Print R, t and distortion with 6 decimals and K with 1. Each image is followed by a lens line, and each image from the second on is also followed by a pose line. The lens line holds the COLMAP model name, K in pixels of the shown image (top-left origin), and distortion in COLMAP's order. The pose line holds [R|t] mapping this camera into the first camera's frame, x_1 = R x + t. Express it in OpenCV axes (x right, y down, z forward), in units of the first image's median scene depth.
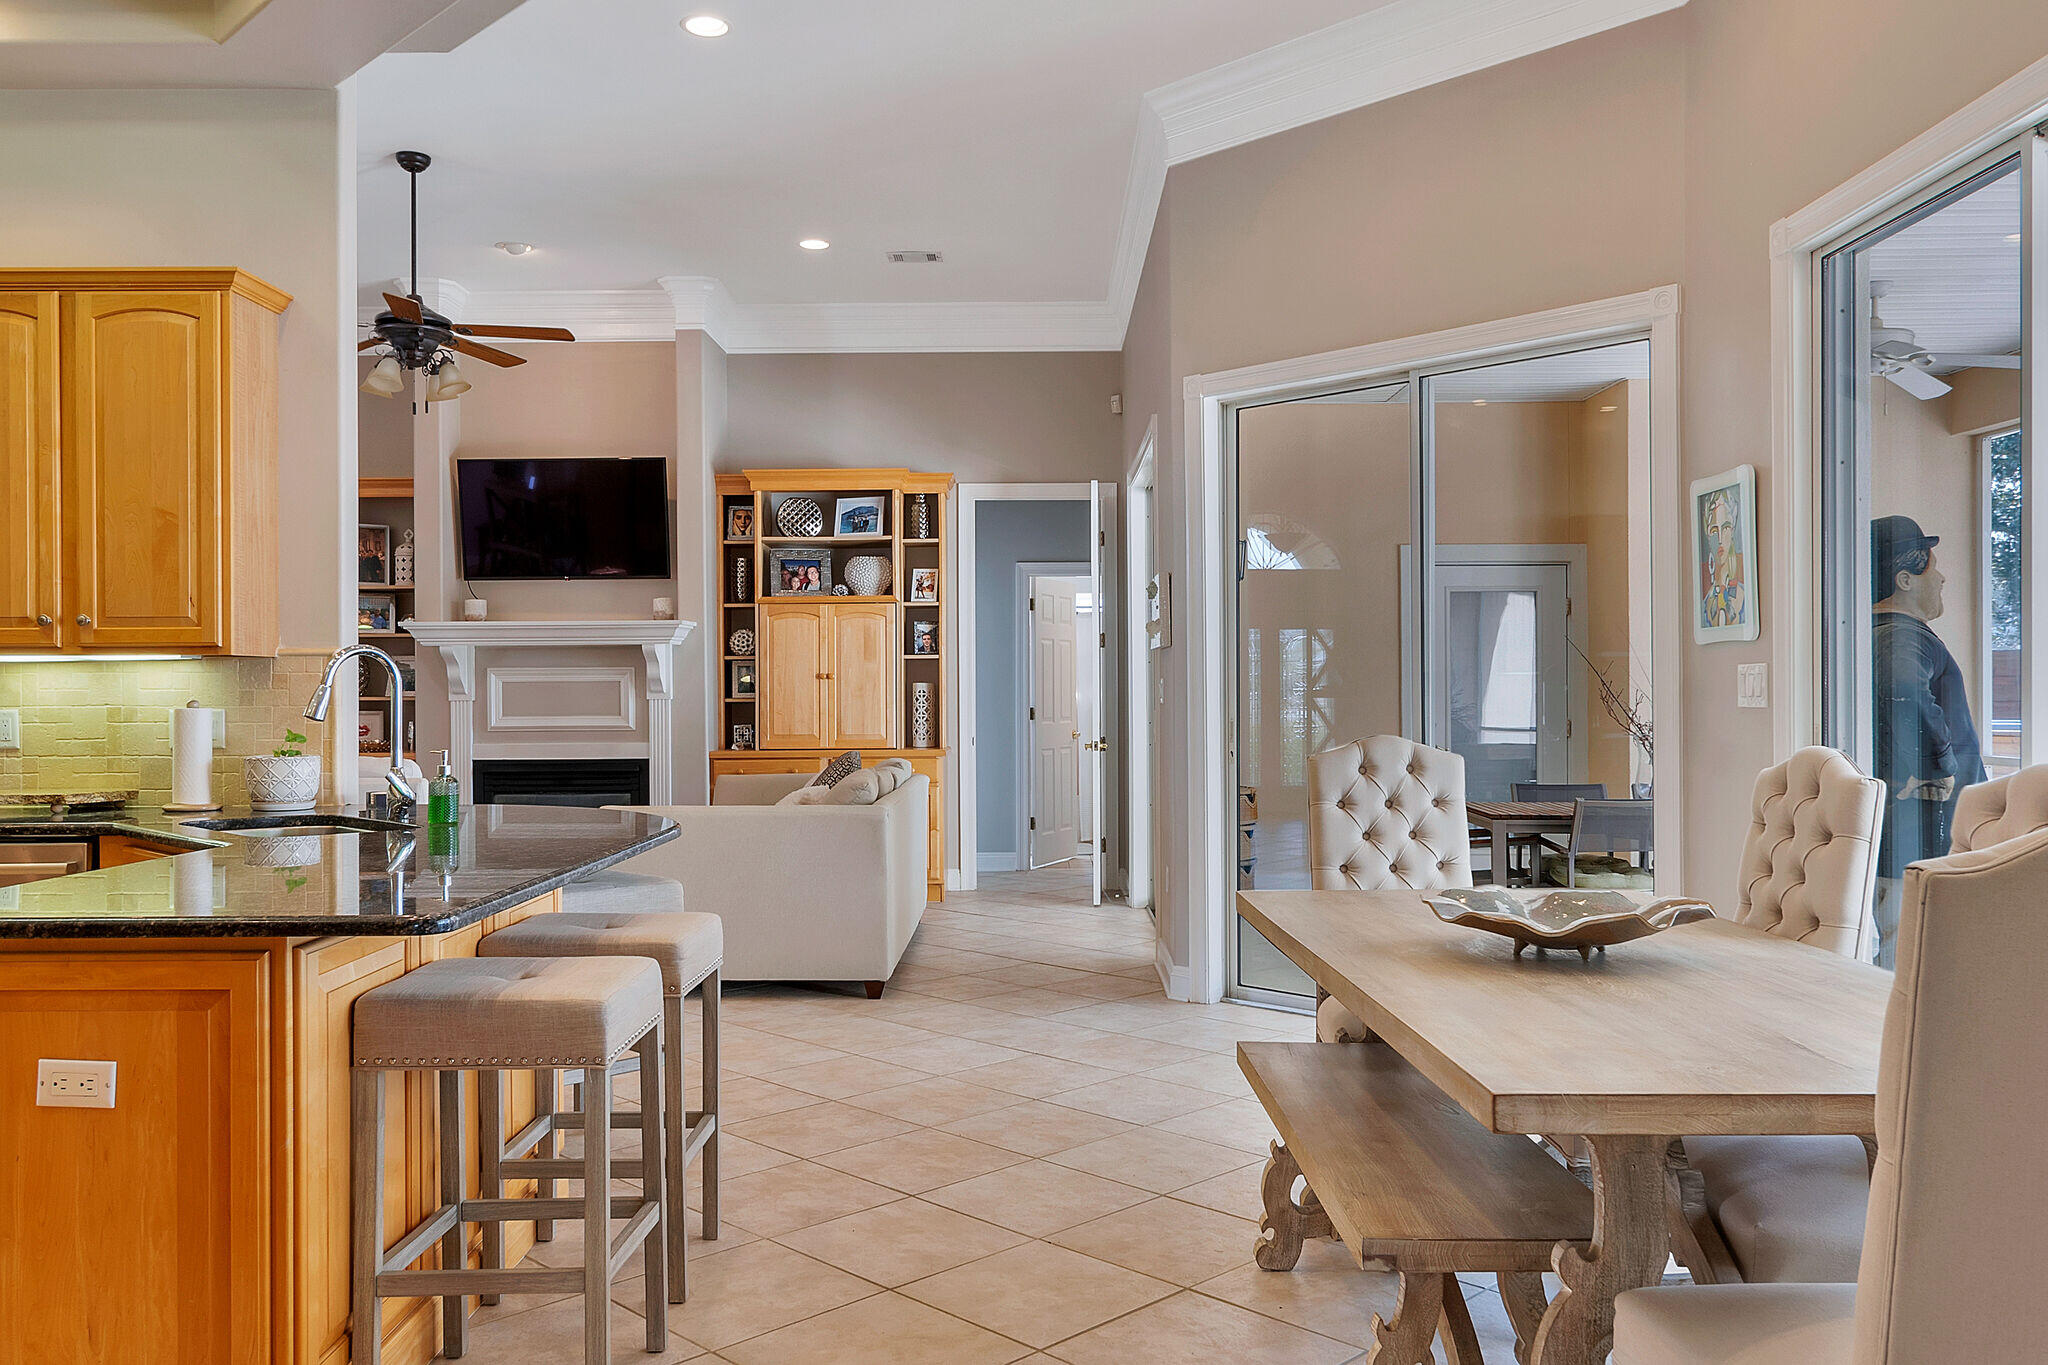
lens RADIAL K [[1651.9, 0, 1030.7], [0, 1651.9, 691.4], [0, 0, 1]] dist [0.018846, -0.002532]
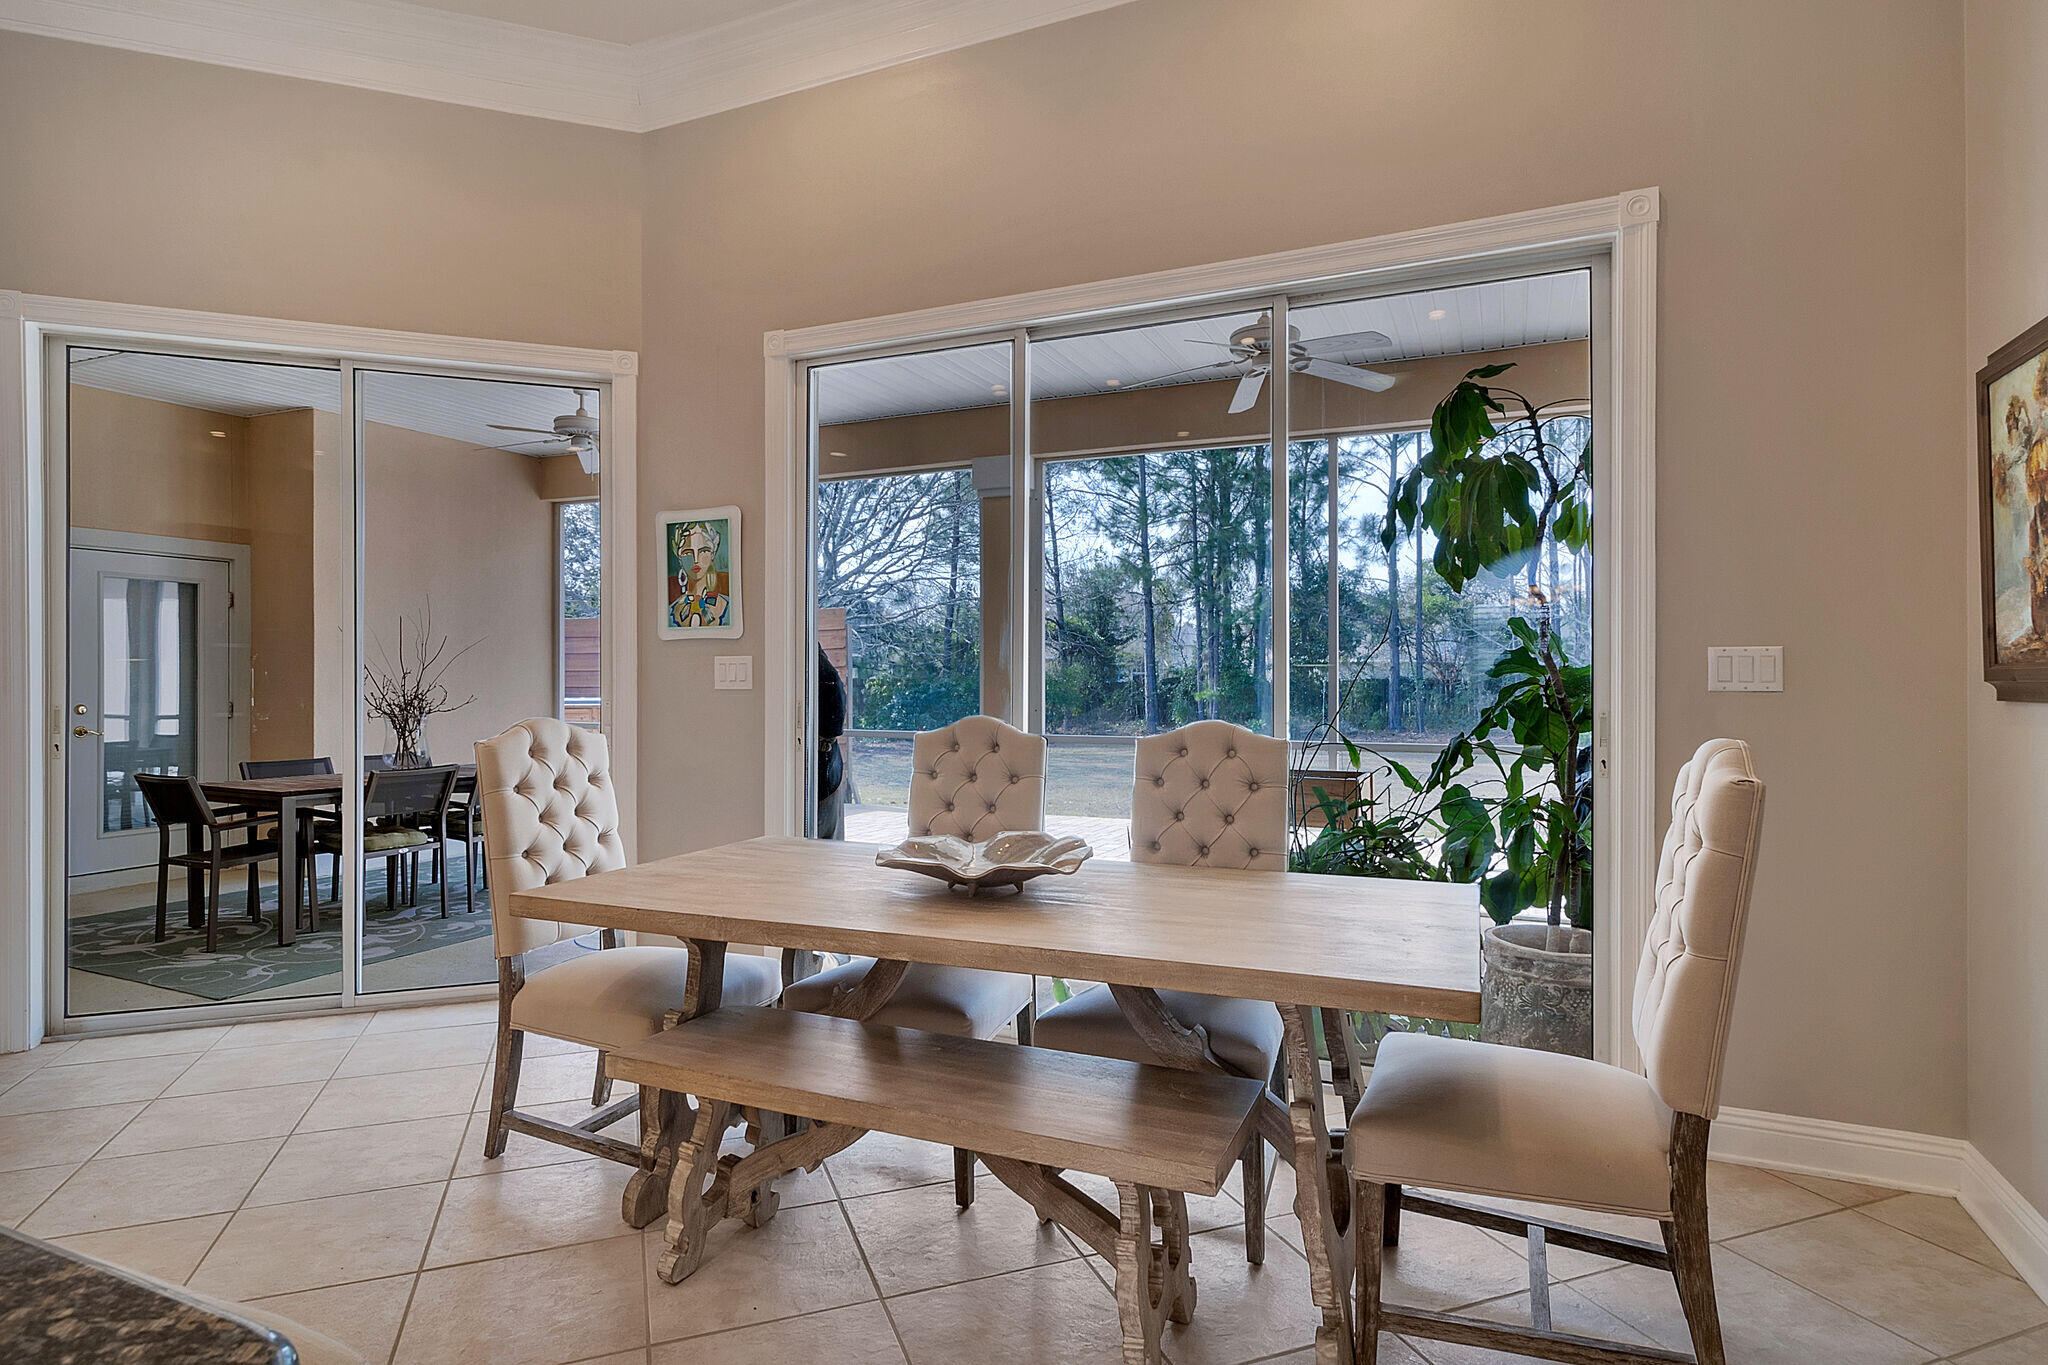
lens RADIAL K [[1099.6, 0, 1022.5], [0, 1099.6, 670.9], [0, 0, 1]] dist [0.006480, 0.000532]
pose [[0.395079, 0.008486, 0.918608, -0.274508], [-0.002225, 0.999963, -0.008280, 0.002086], [-0.918644, 0.001227, 0.395084, 0.424618]]
